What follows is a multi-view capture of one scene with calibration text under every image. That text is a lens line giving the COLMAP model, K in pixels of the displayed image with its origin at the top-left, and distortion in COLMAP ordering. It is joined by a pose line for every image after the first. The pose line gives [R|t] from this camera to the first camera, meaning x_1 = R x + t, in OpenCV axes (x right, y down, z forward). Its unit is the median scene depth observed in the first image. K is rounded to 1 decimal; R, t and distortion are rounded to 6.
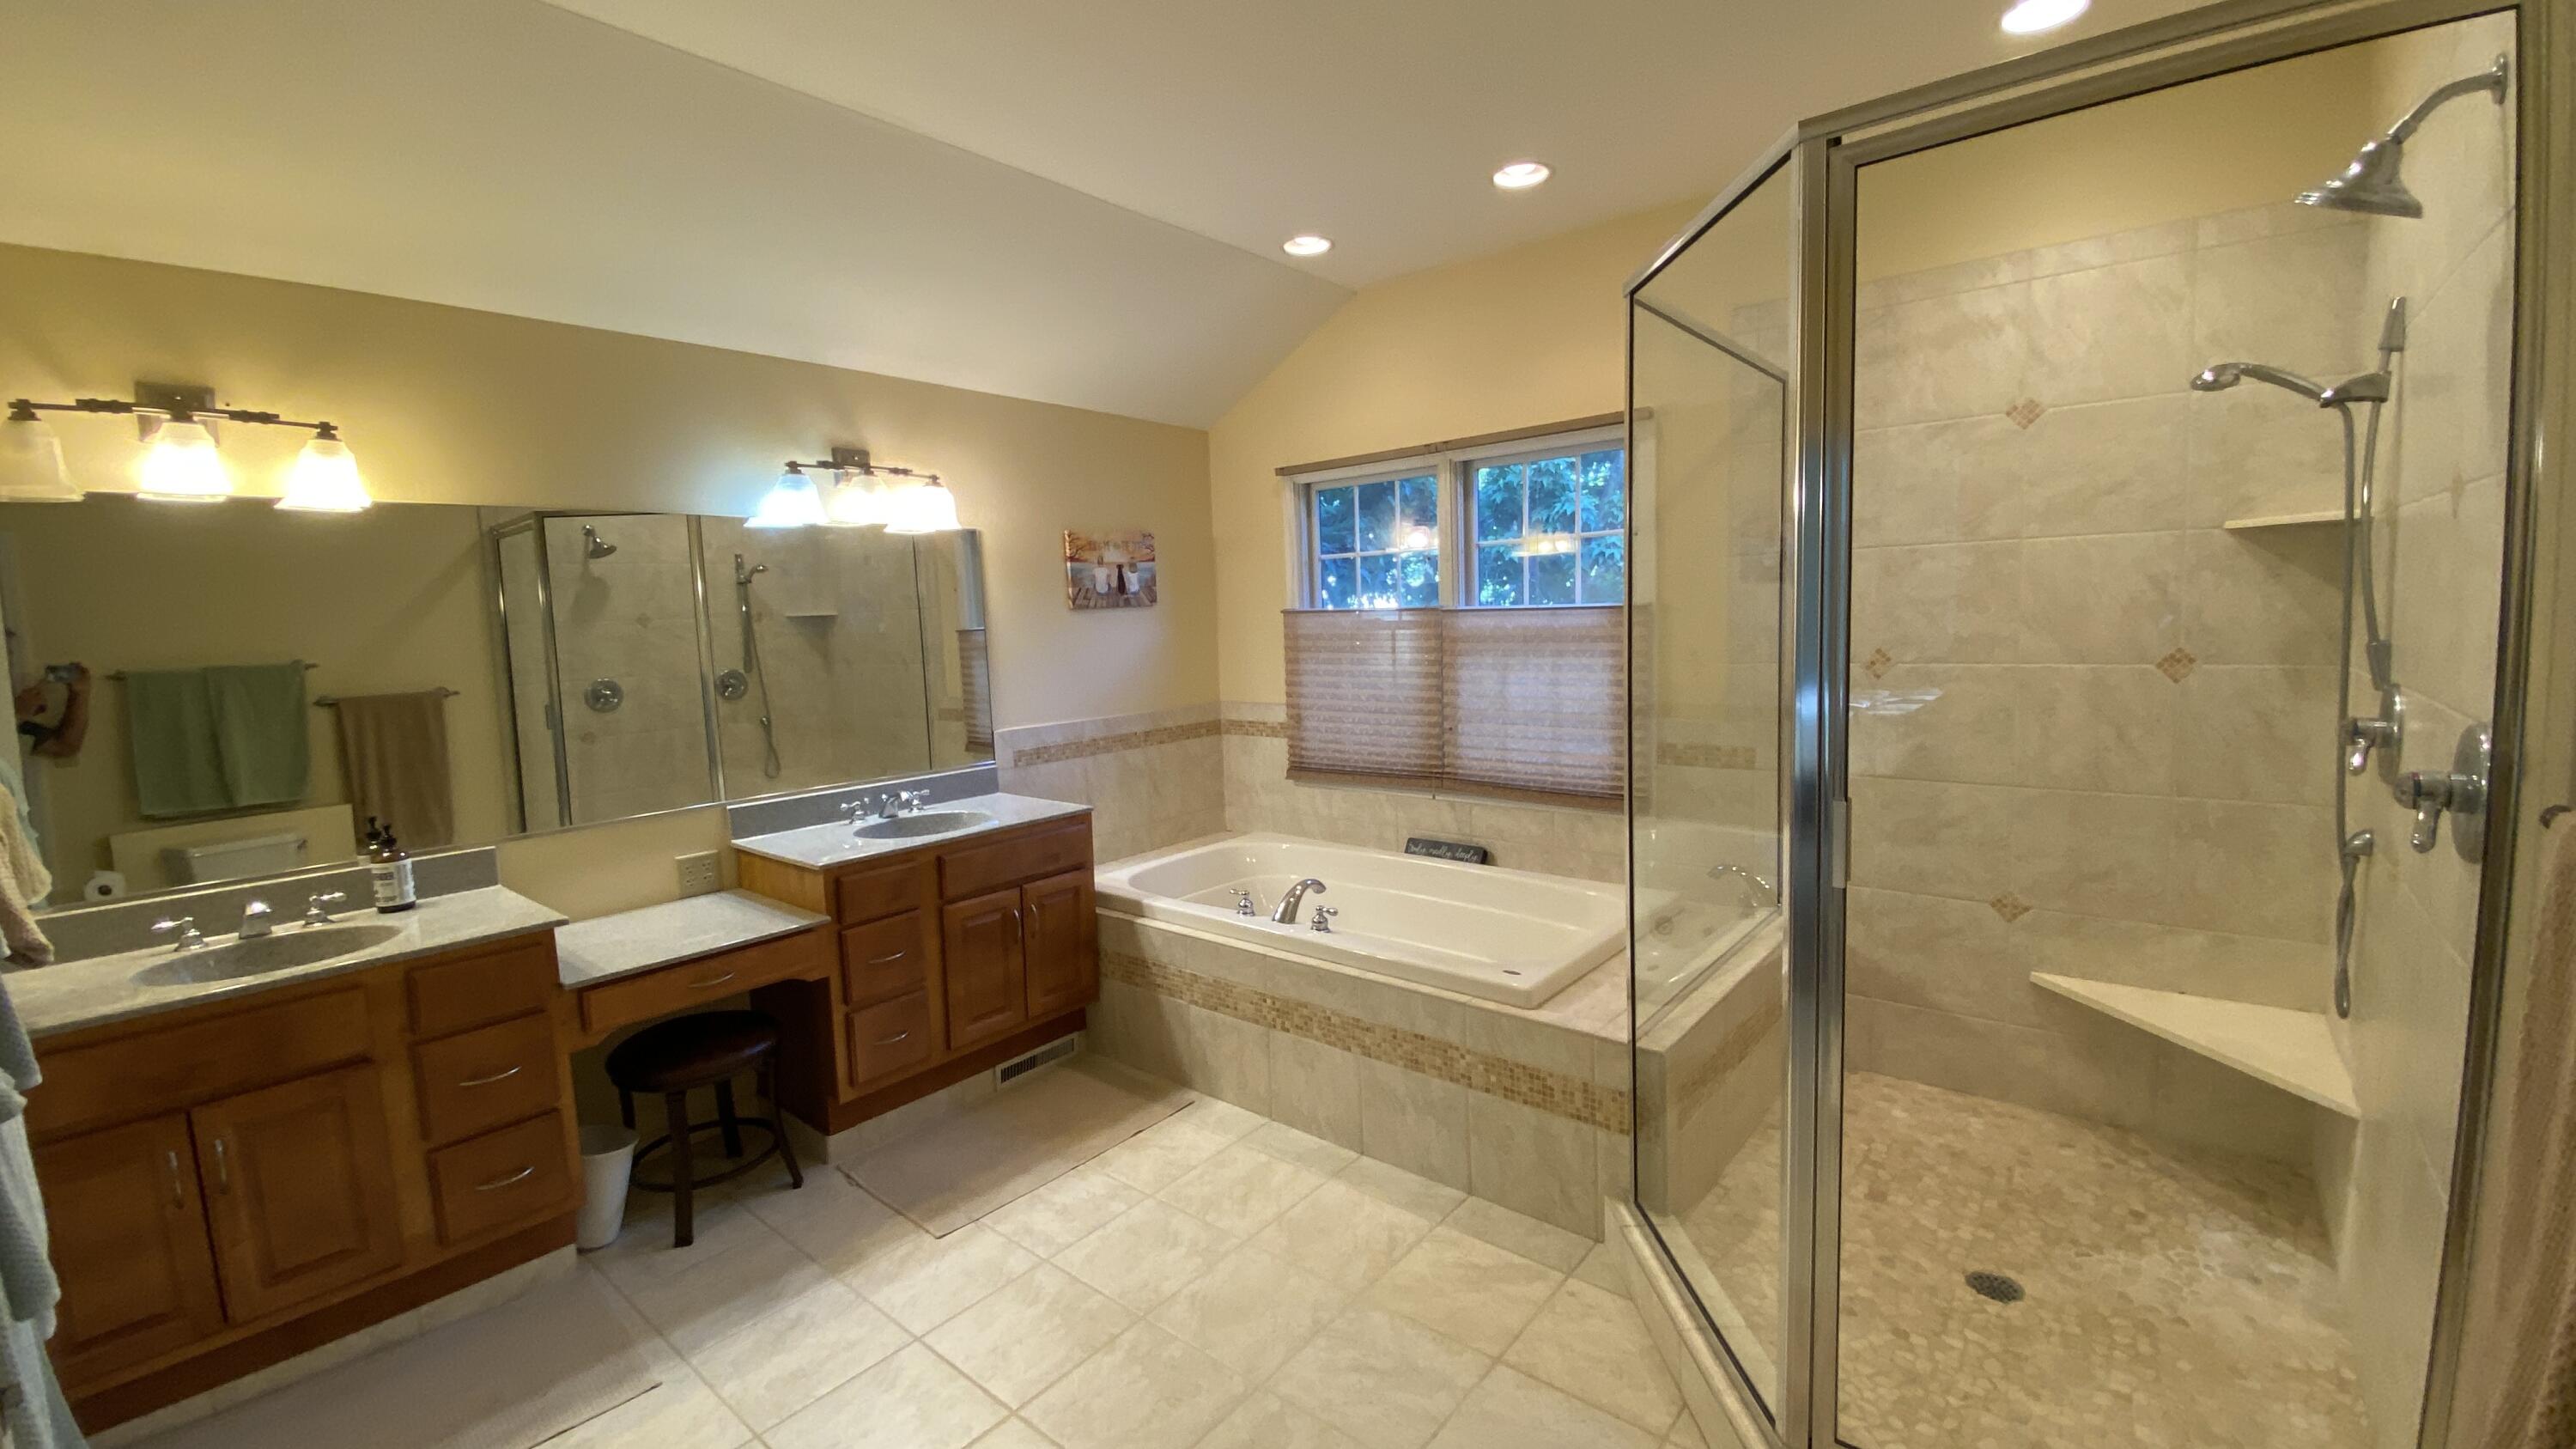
lens RADIAL K [[1040.8, 0, 1289.3], [0, 1040.8, 719.9], [0, 0, 1]] dist [0.017007, -0.018520]
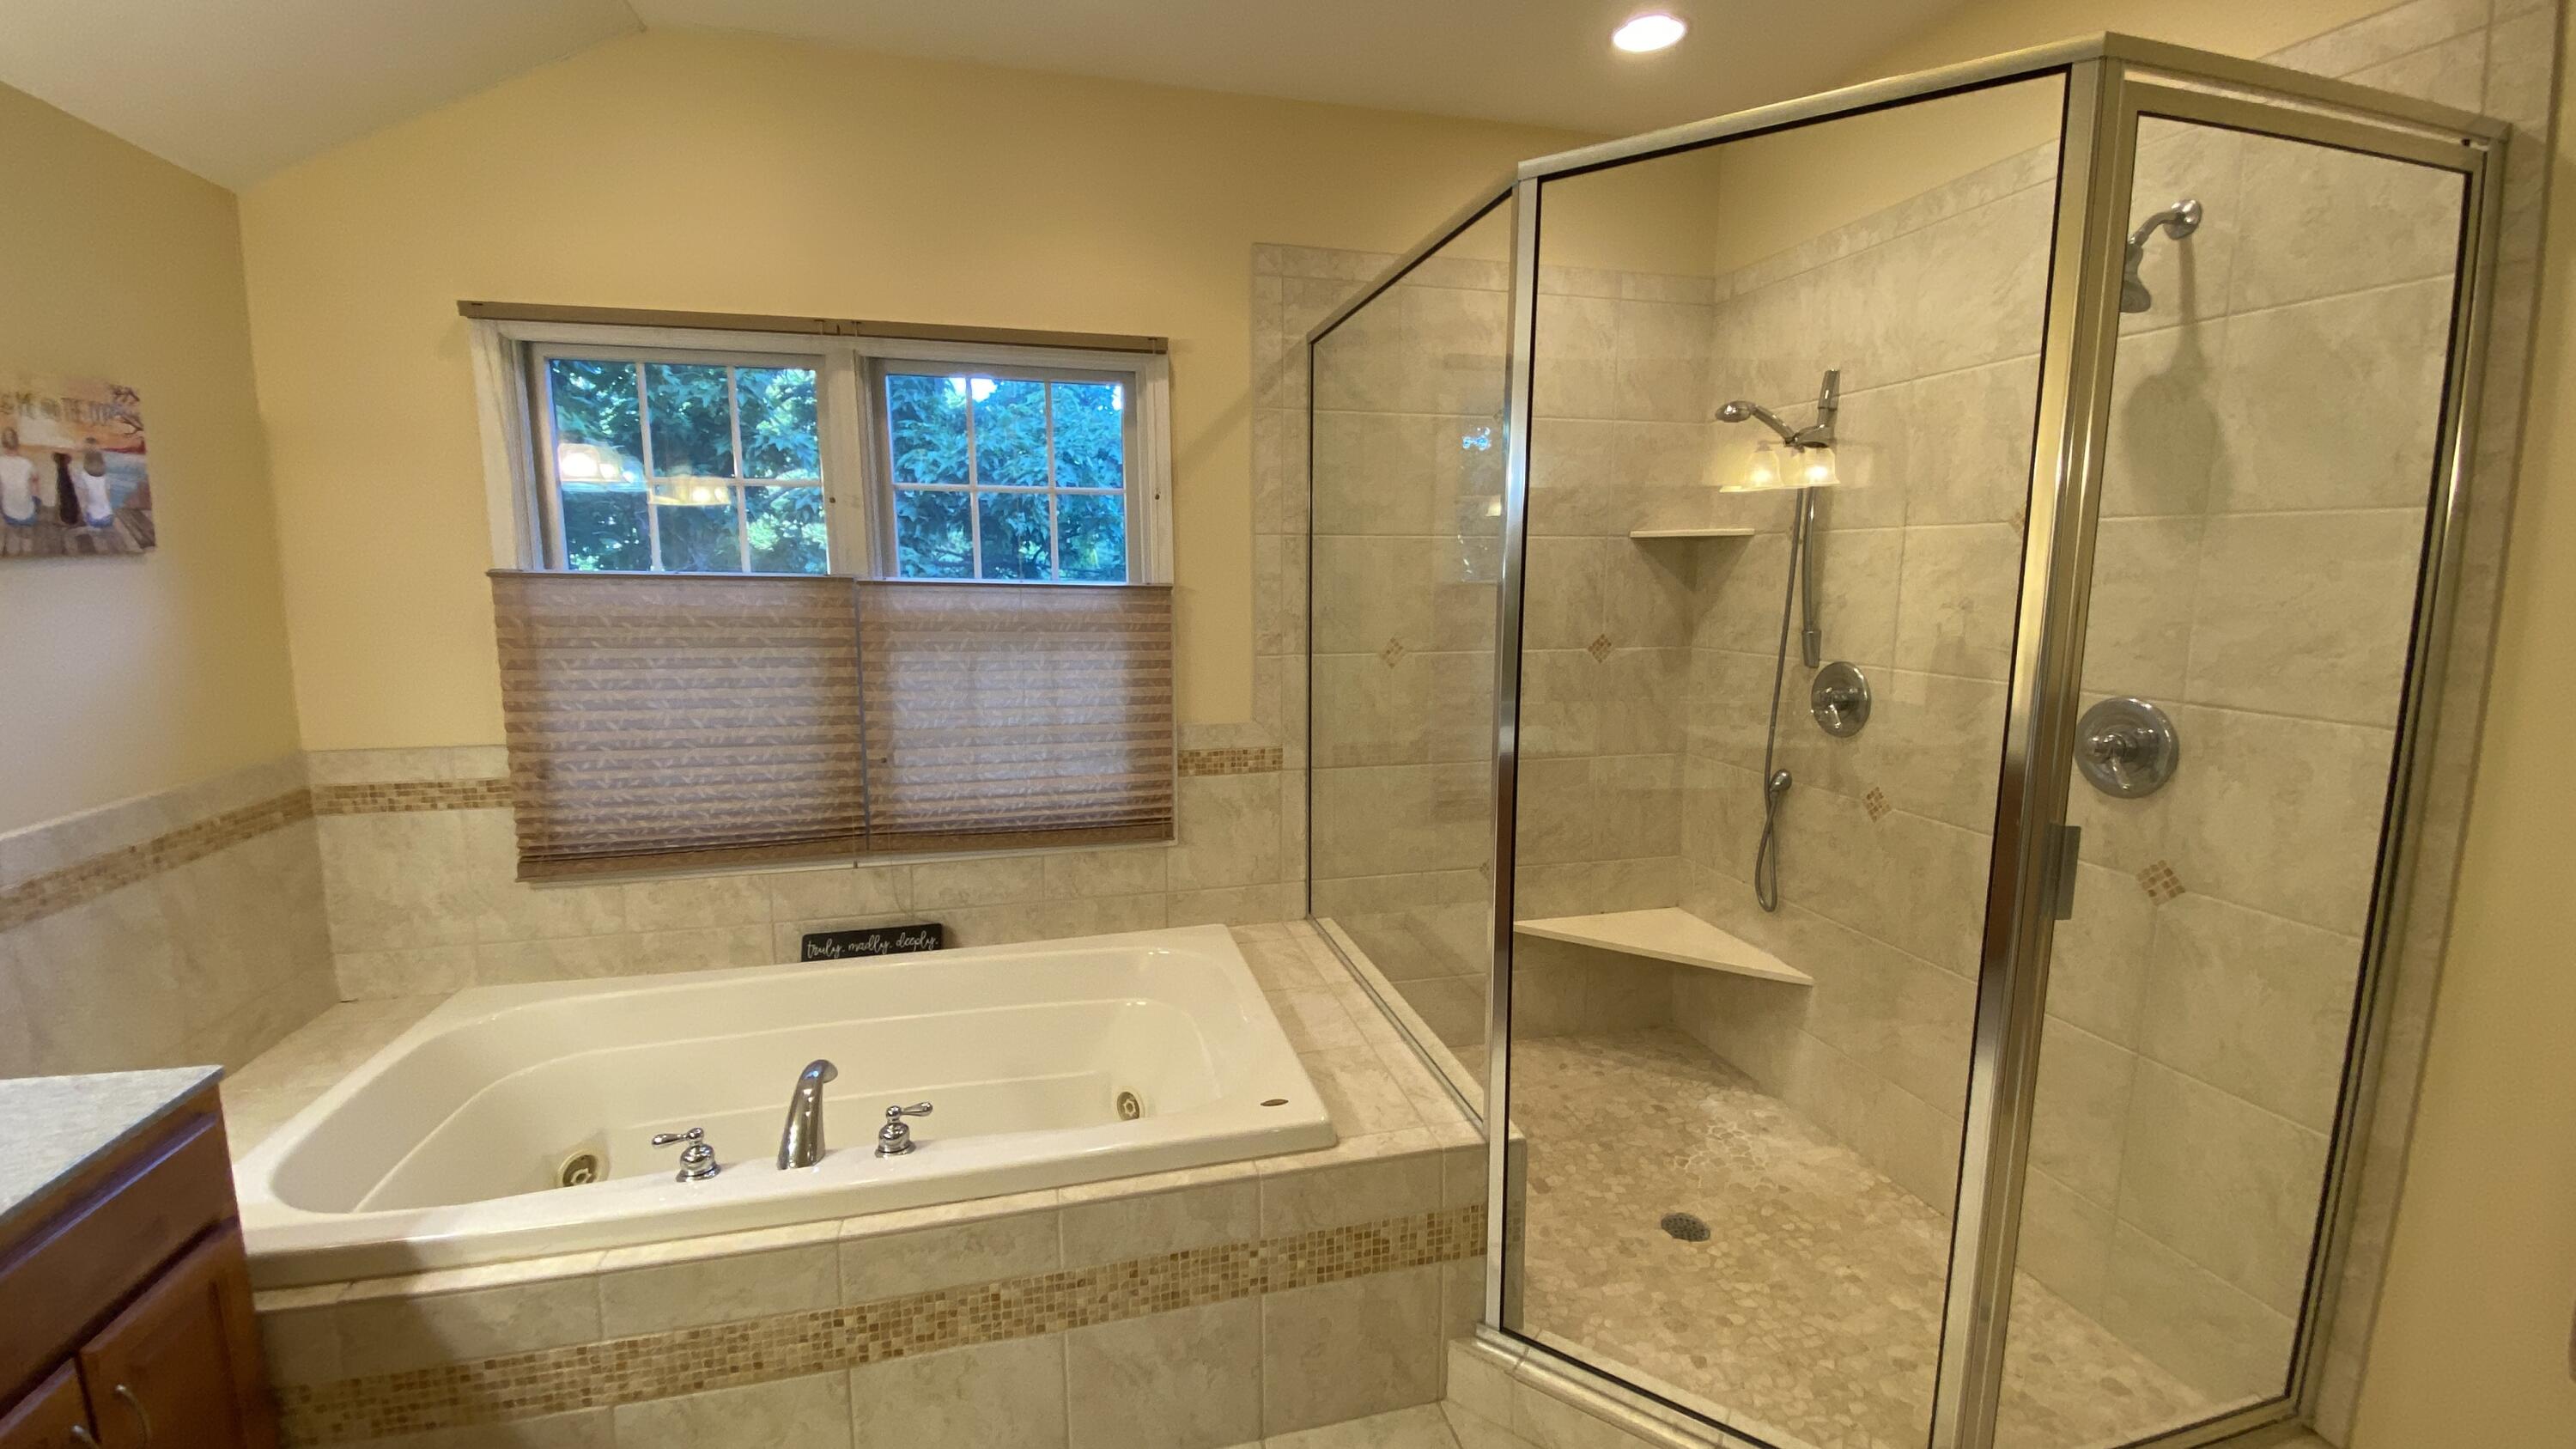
lens RADIAL K [[1040.8, 0, 1289.4], [0, 1040.8, 718.8], [0, 0, 1]] dist [0.017007, -0.018520]
pose [[0.585725, -0.081012, 0.806451, -0.333494], [0.057989, 0.996631, 0.057999, -0.060692], [-0.808433, 0.012794, 0.588449, 0.568402]]
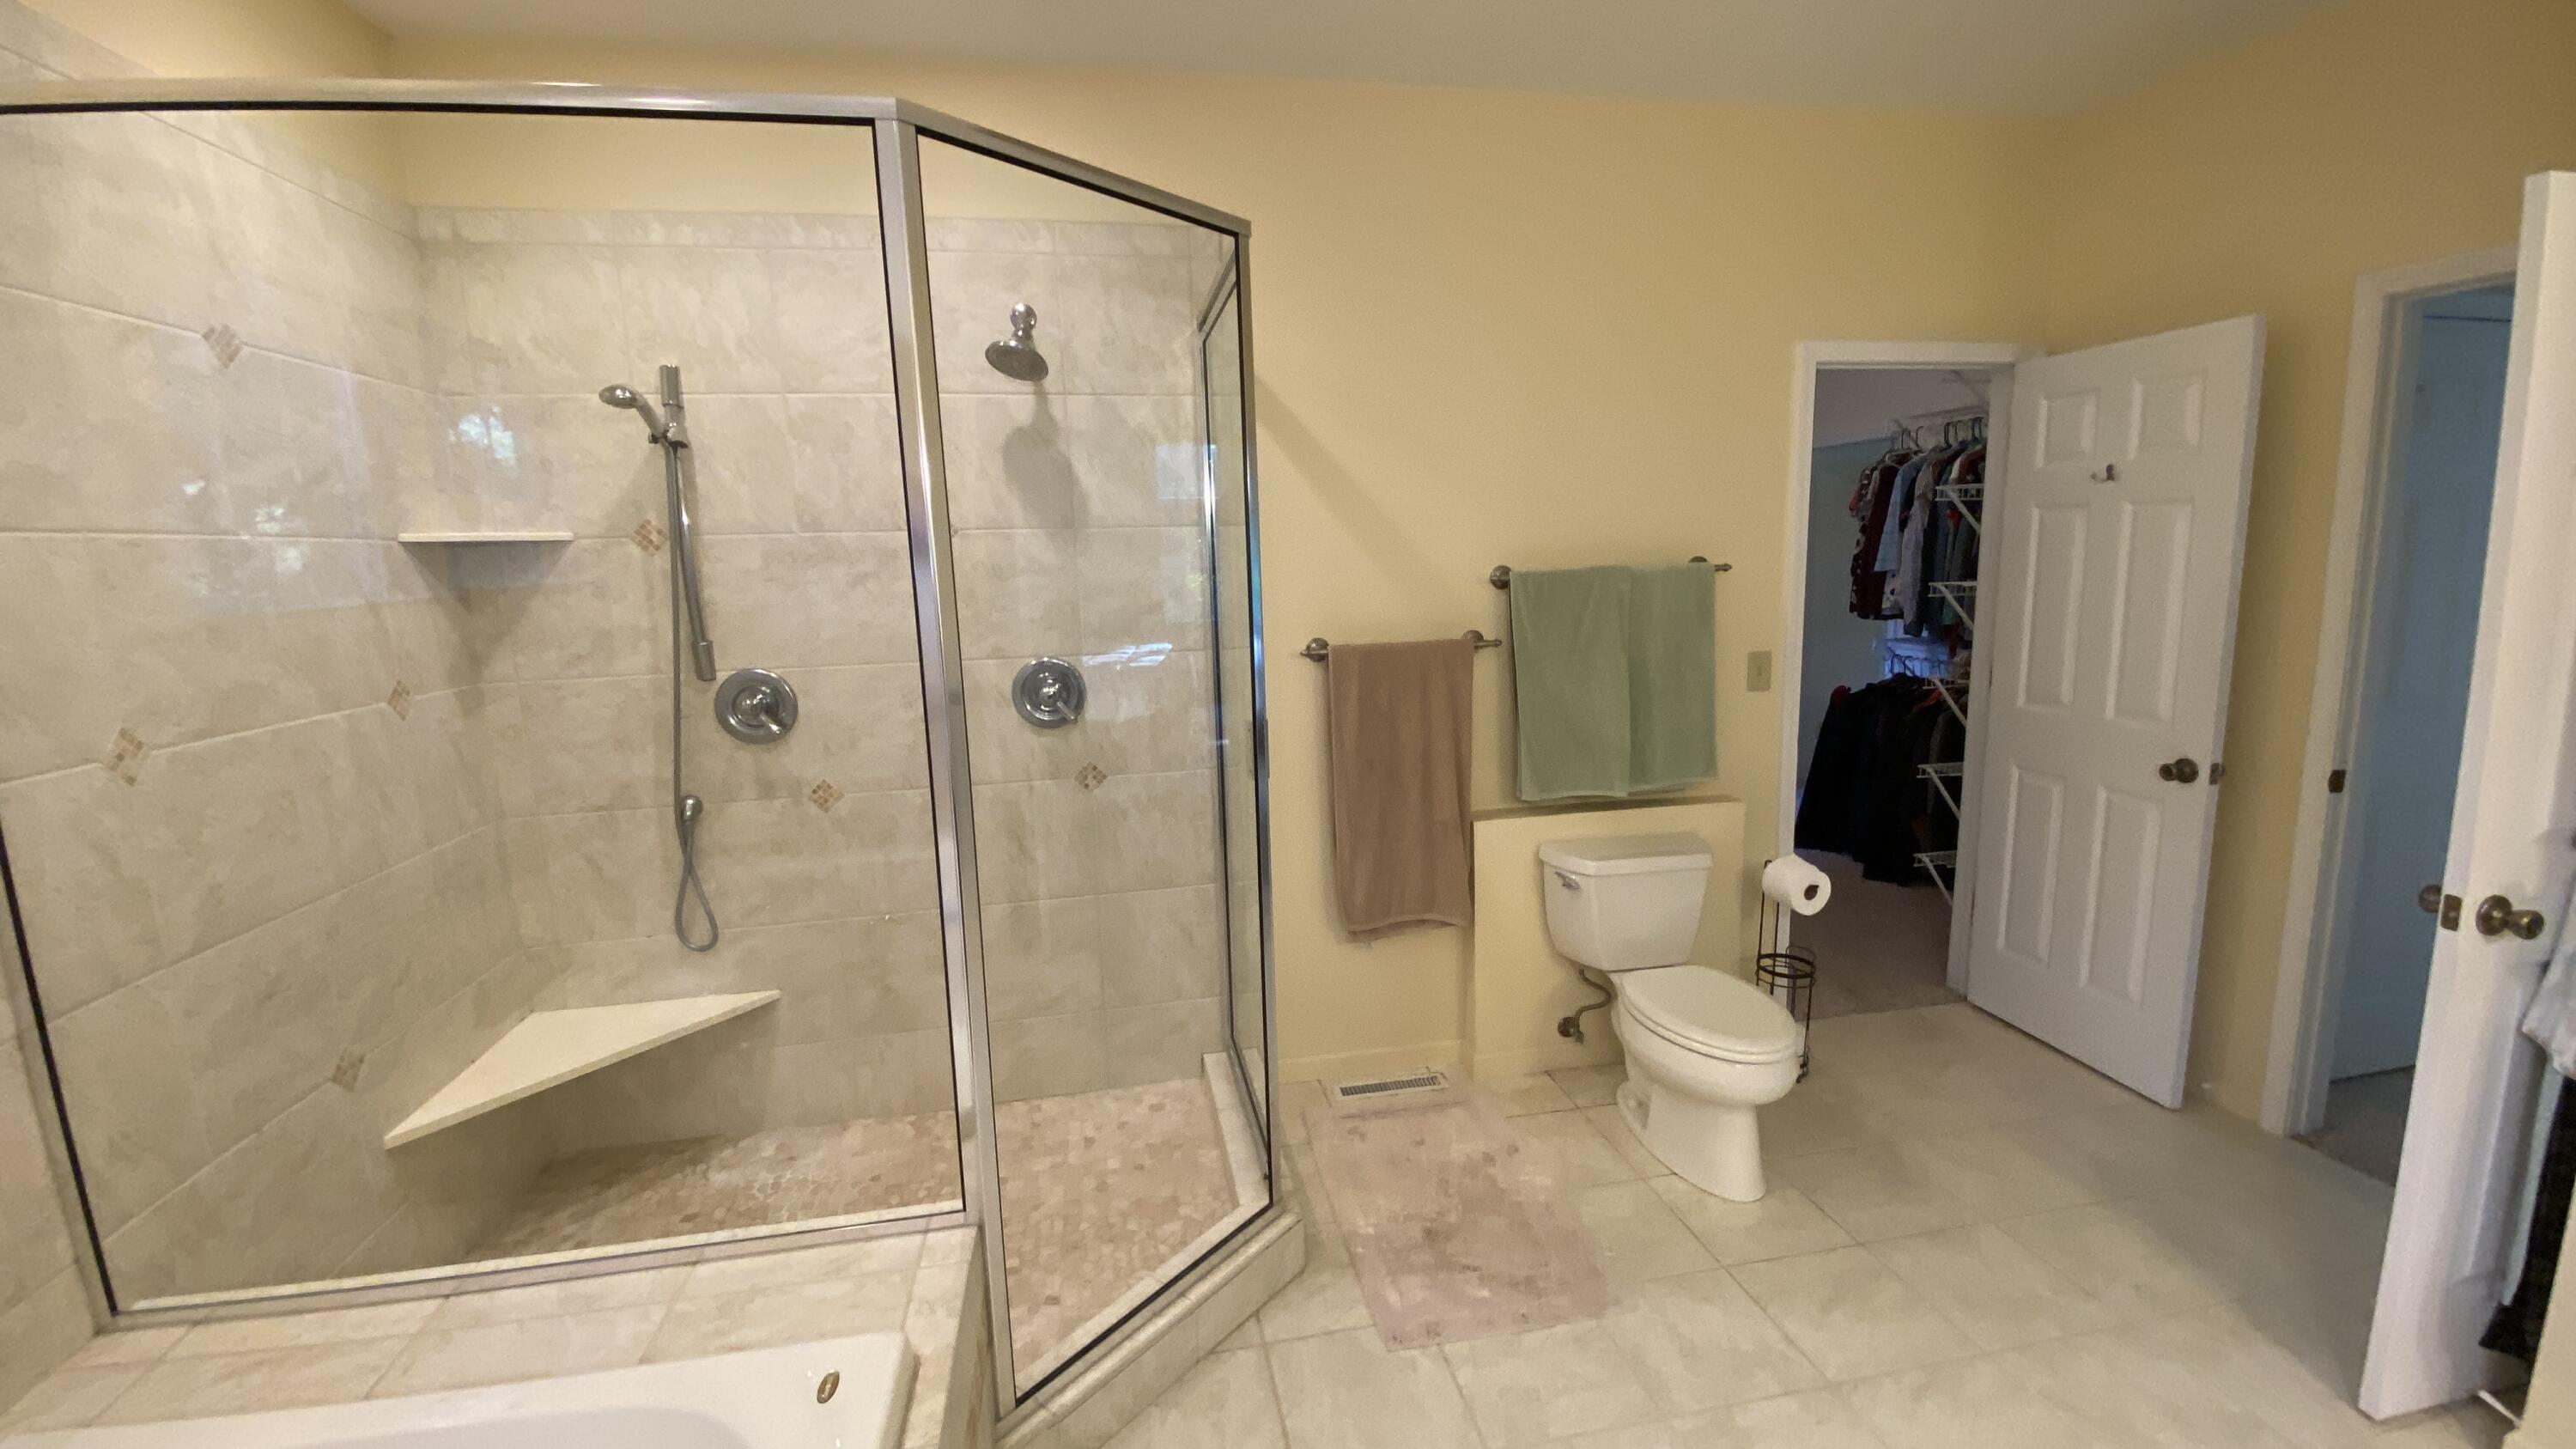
lens RADIAL K [[1040.8, 0, 1288.9], [0, 1040.8, 716.9], [0, 0, 1]] dist [0.017007, -0.018520]
pose [[-0.771197, -0.041981, 0.635211, -0.234564], [0.117896, 0.971144, 0.207318, -0.126250], [-0.625585, 0.234772, -0.743993, 1.150076]]
